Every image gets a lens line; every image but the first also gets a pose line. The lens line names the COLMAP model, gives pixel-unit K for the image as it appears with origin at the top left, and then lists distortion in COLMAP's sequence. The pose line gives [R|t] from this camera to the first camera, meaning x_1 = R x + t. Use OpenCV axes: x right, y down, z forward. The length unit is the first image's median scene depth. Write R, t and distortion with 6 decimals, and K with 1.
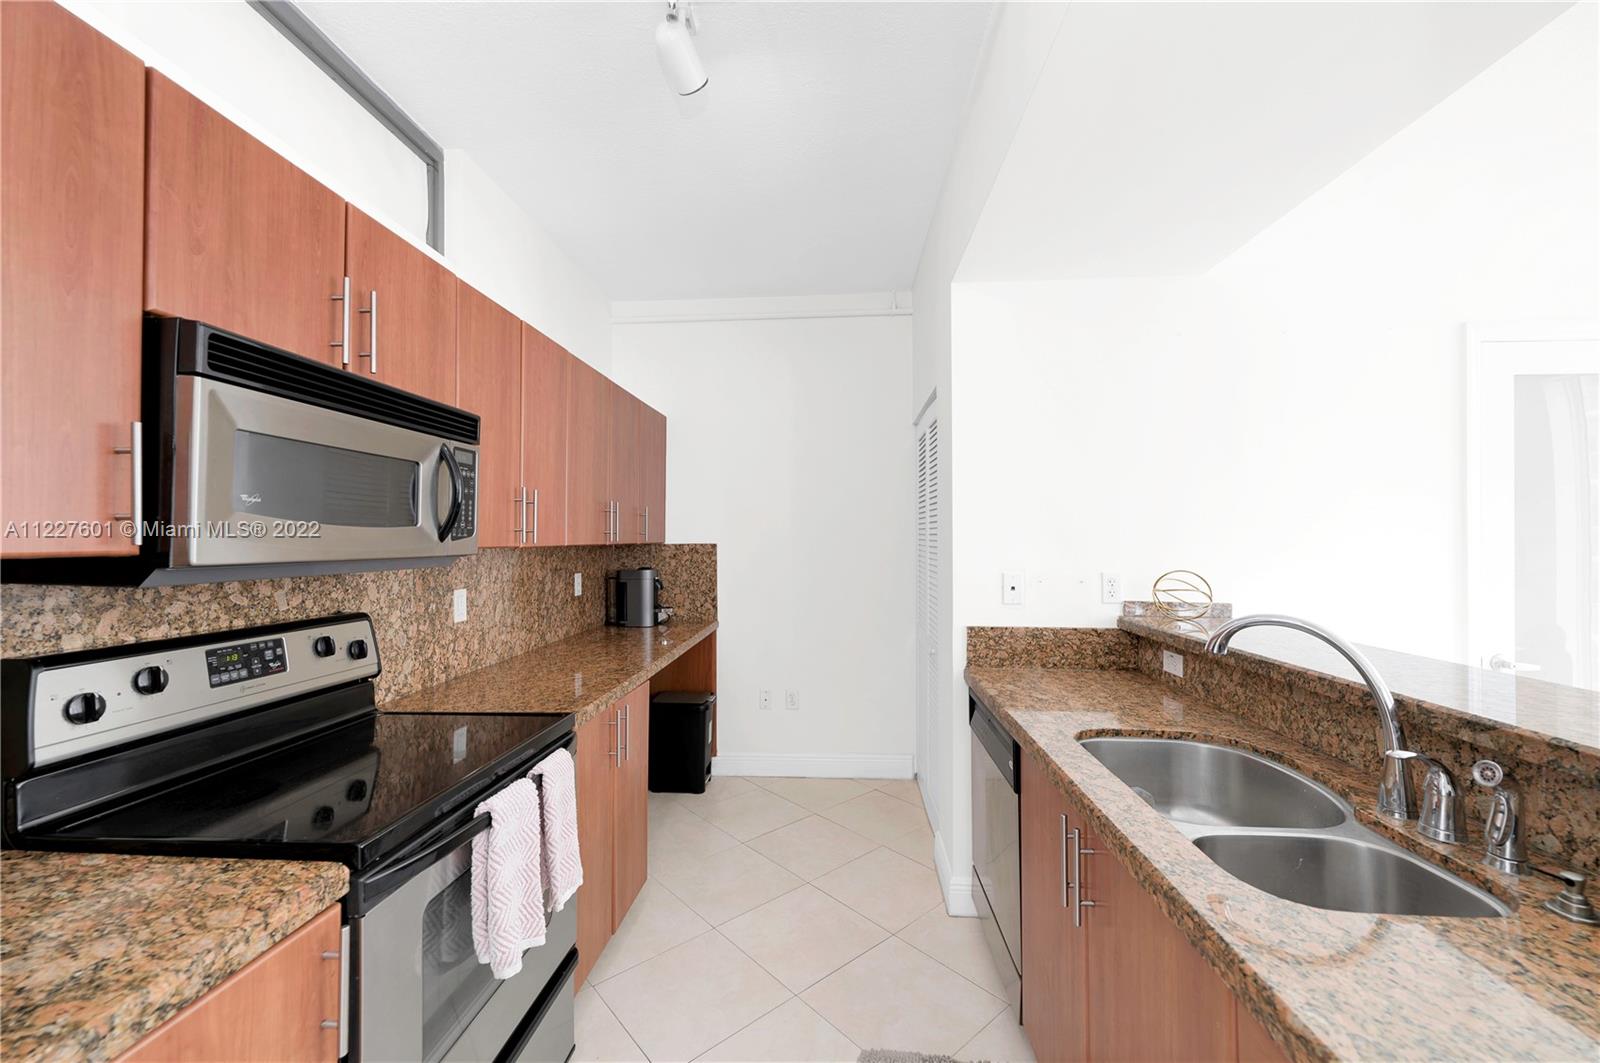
lens RADIAL K [[634.4, 0, 799.7], [0, 634.4, 527.2], [0, 0, 1]] dist [-0.000074, 0.000264]
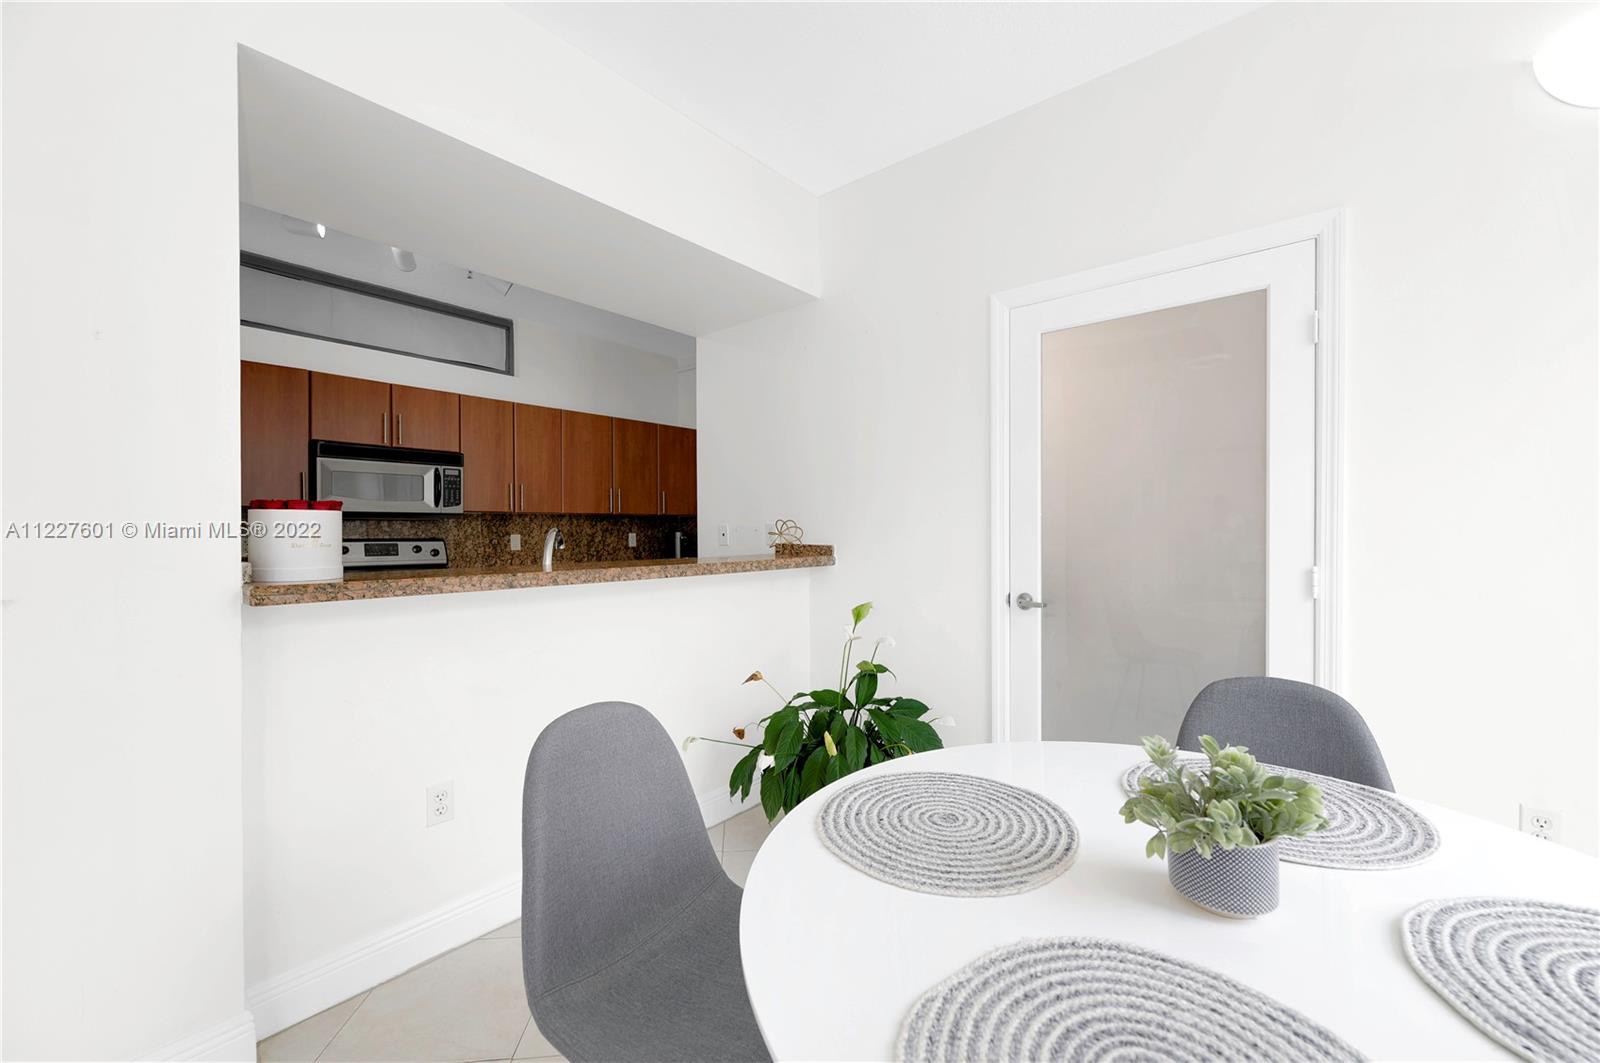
lens RADIAL K [[634.4, 0, 800.8], [0, 634.4, 529.2], [0, 0, 1]] dist [-0.000074, 0.000264]
pose [[0.805818, -0.005559, -0.592138, 1.890687], [0.016772, 0.999769, 0.013438, 0.091300], [0.591926, -0.020760, 0.805725, -0.145699]]
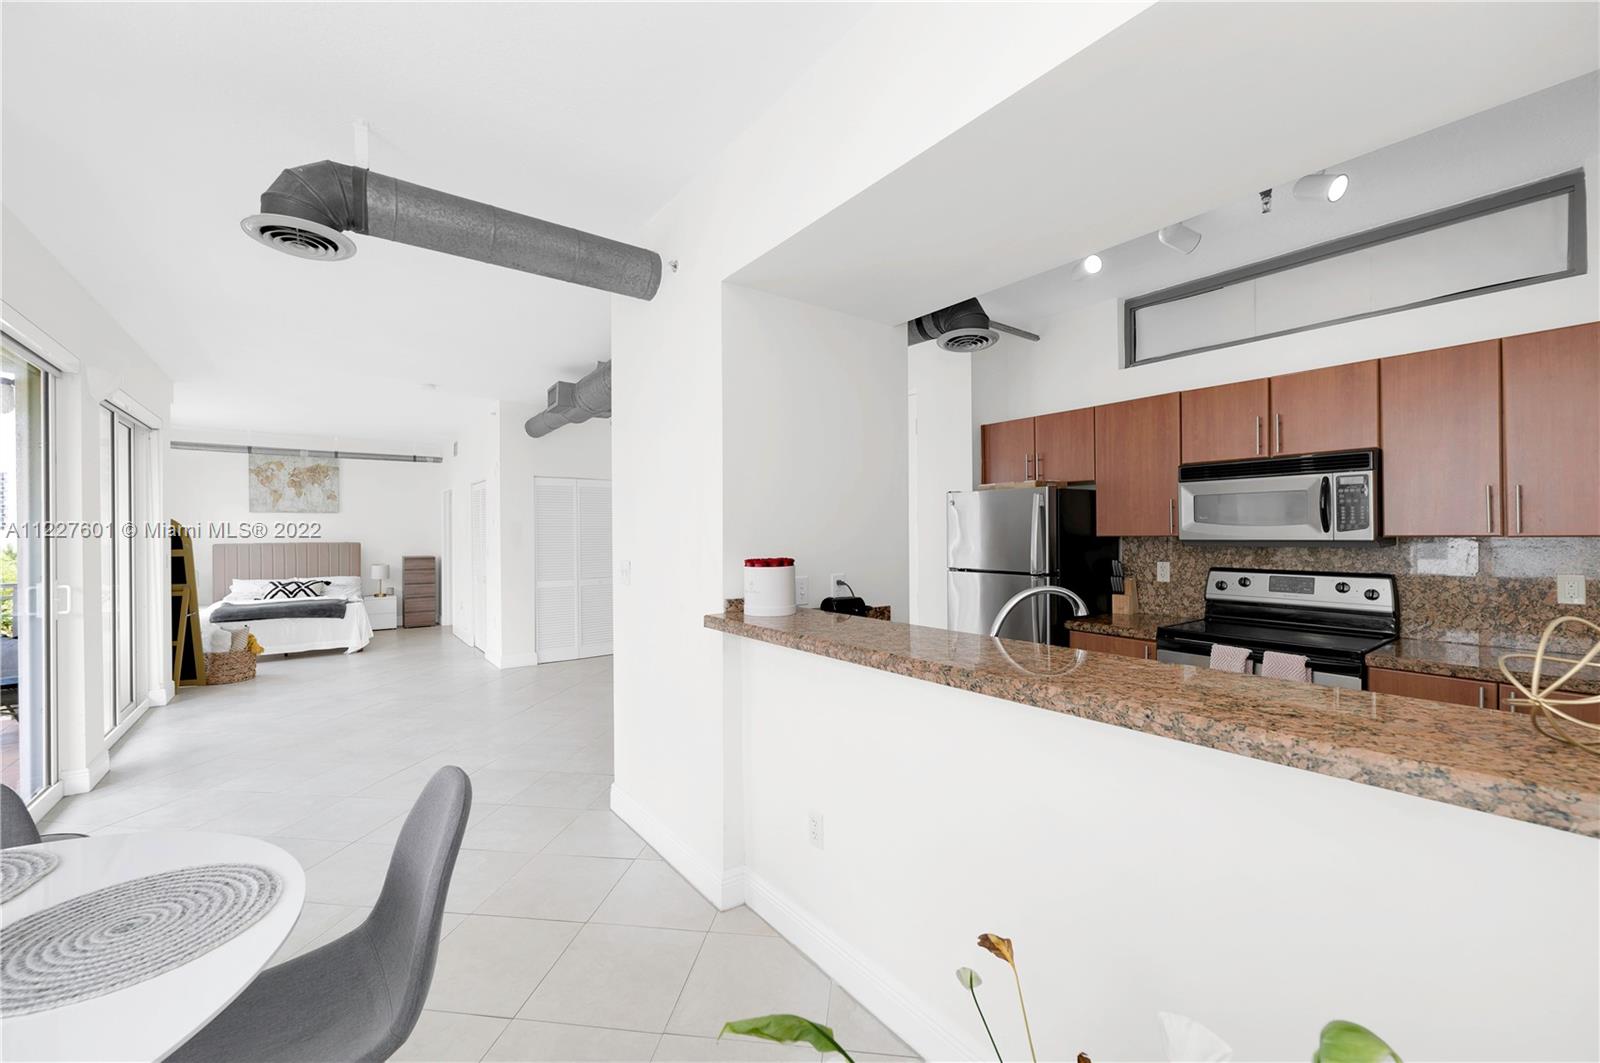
lens RADIAL K [[634.4, 0, 799.0], [0, 634.4, 533.0], [0, 0, 1]] dist [-0.000074, 0.000264]
pose [[-0.753772, 0.009548, -0.657067, 1.569979], [0.023723, 0.999638, -0.012689, 0.011401], [0.656708, -0.025152, -0.753726, 1.260004]]
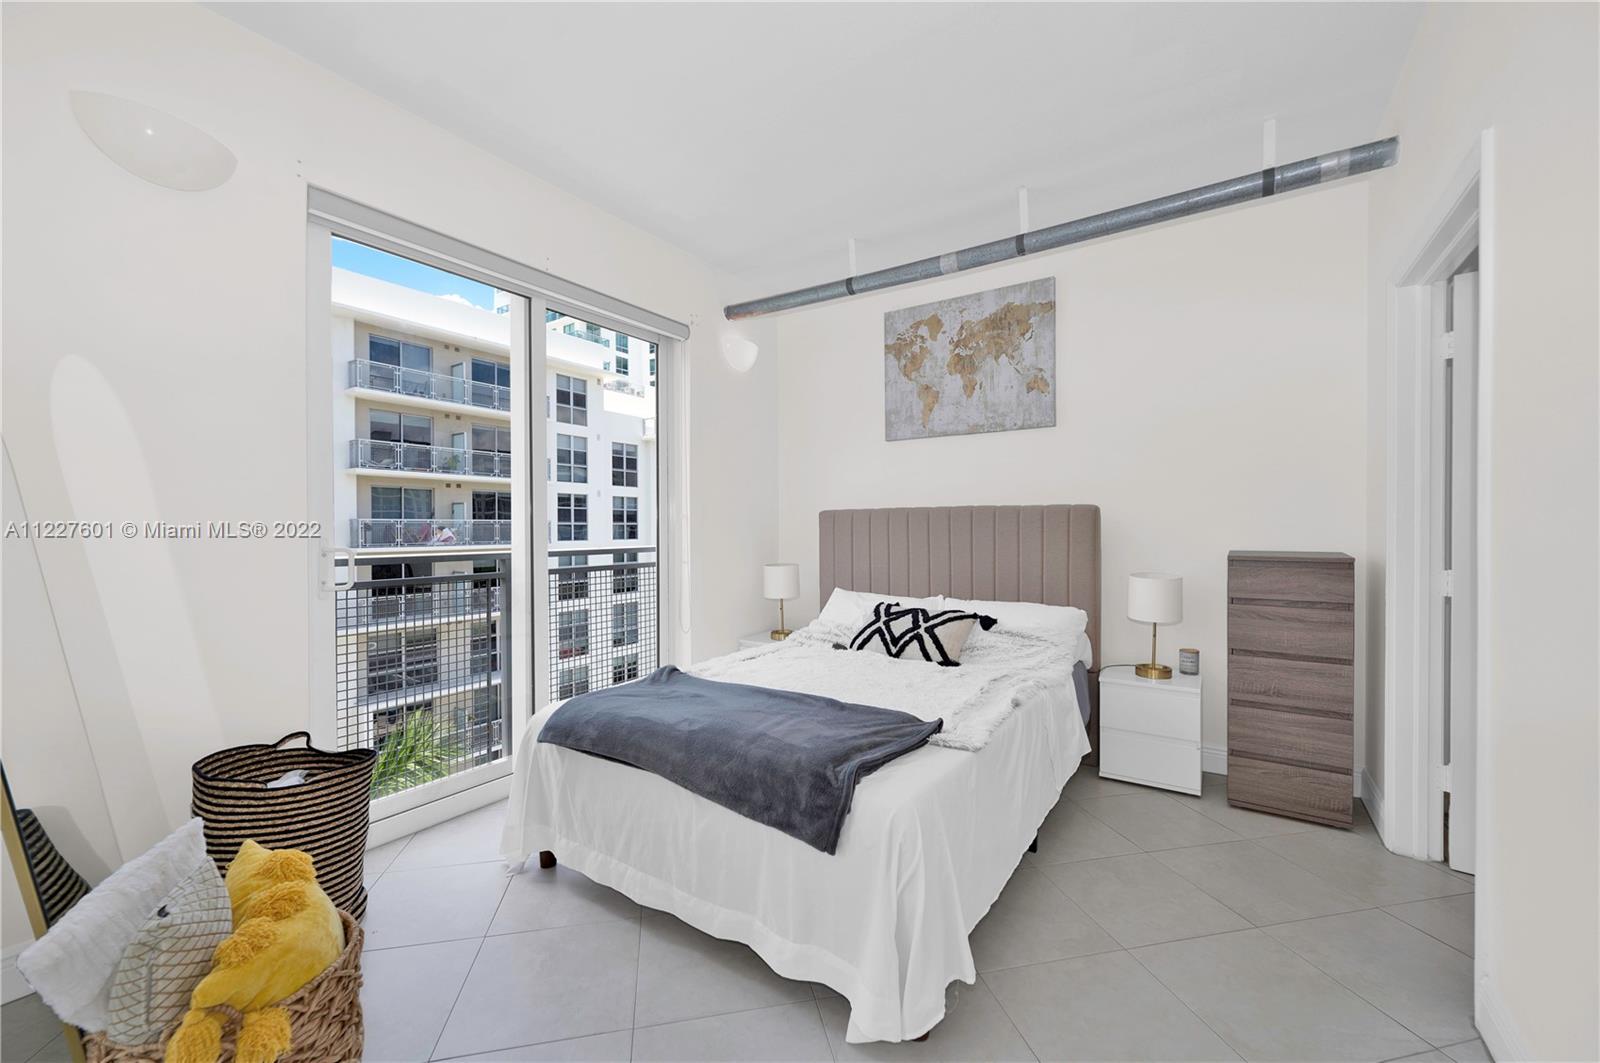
lens RADIAL K [[634.4, 0, 801.8], [0, 634.4, 532.4], [0, 0, 1]] dist [-0.000074, 0.000264]
pose [[-0.870926, 0.003785, 0.491400, 0.664326], [-0.001768, 0.999940, -0.010835, 0.034552], [-0.491411, -0.010305, -0.870867, -3.373804]]
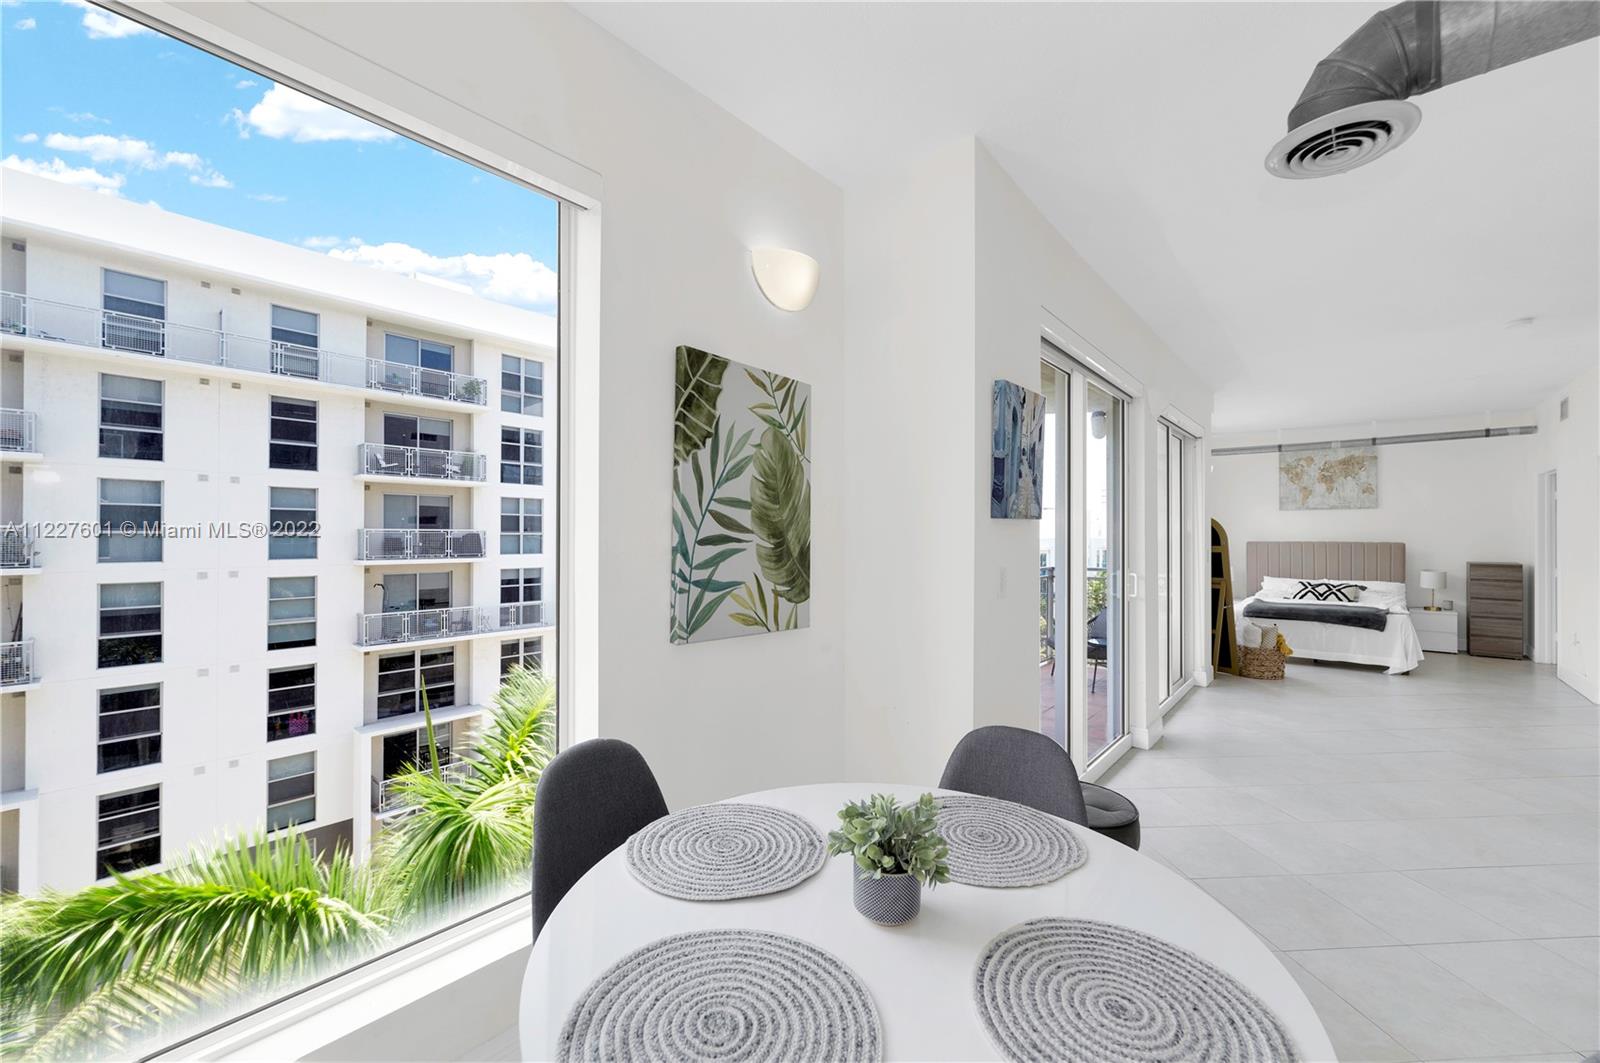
lens RADIAL K [[634.4, 0, 800.5], [0, 634.4, 532.5], [0, 0, 1]] dist [-0.000074, 0.000264]
pose [[-0.798925, 0.006193, 0.601399, 1.559038], [-0.009739, 0.999683, -0.023233, 0.008182], [-0.601352, -0.024418, -0.798611, 0.927775]]
